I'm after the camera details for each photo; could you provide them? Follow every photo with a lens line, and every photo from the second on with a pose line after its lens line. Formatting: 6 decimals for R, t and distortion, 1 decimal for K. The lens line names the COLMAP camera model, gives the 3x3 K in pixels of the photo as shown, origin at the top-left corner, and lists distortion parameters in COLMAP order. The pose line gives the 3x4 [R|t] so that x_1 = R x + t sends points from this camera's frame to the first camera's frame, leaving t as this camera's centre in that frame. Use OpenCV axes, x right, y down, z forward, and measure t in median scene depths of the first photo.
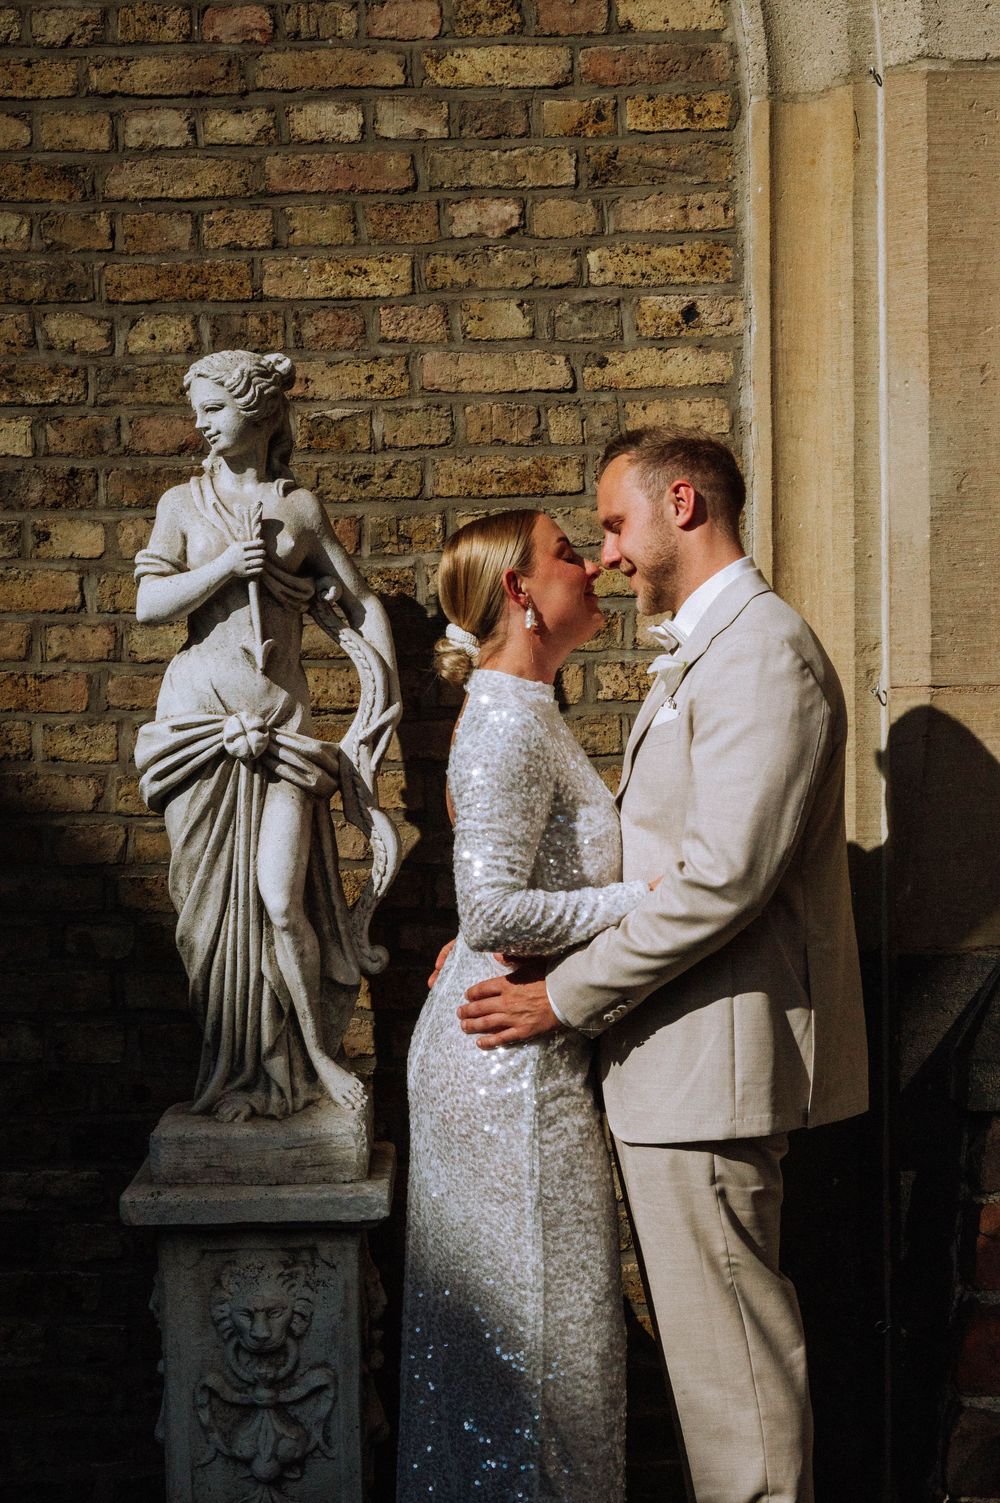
lens RADIAL K [[2350.8, 0, 461.3], [0, 2350.8, 764.1], [0, 0, 1]] dist [-0.002854, 0.000000]
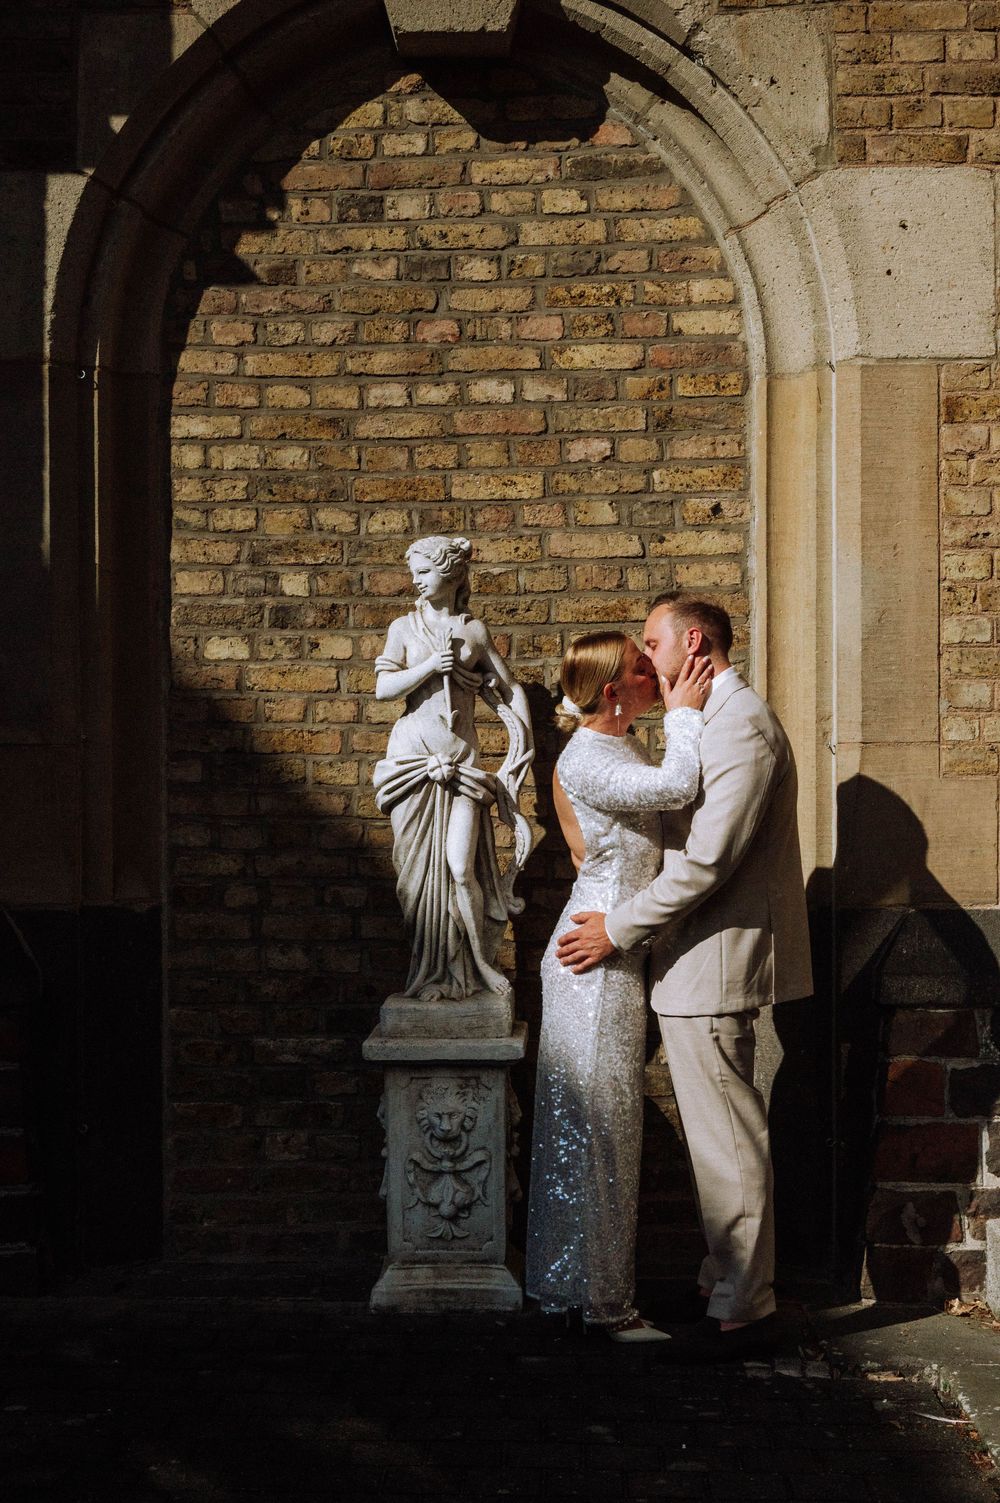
lens RADIAL K [[2101.9, 0, 497.3], [0, 2101.9, 751.1], [0, 0, 1]] dist [-0.099126, 0.000000]
pose [[0.998965, 0.009357, -0.044512, 0.013191], [-0.010749, 0.999458, -0.031130, 0.019848], [0.044197, 0.031576, 0.998524, -0.439932]]
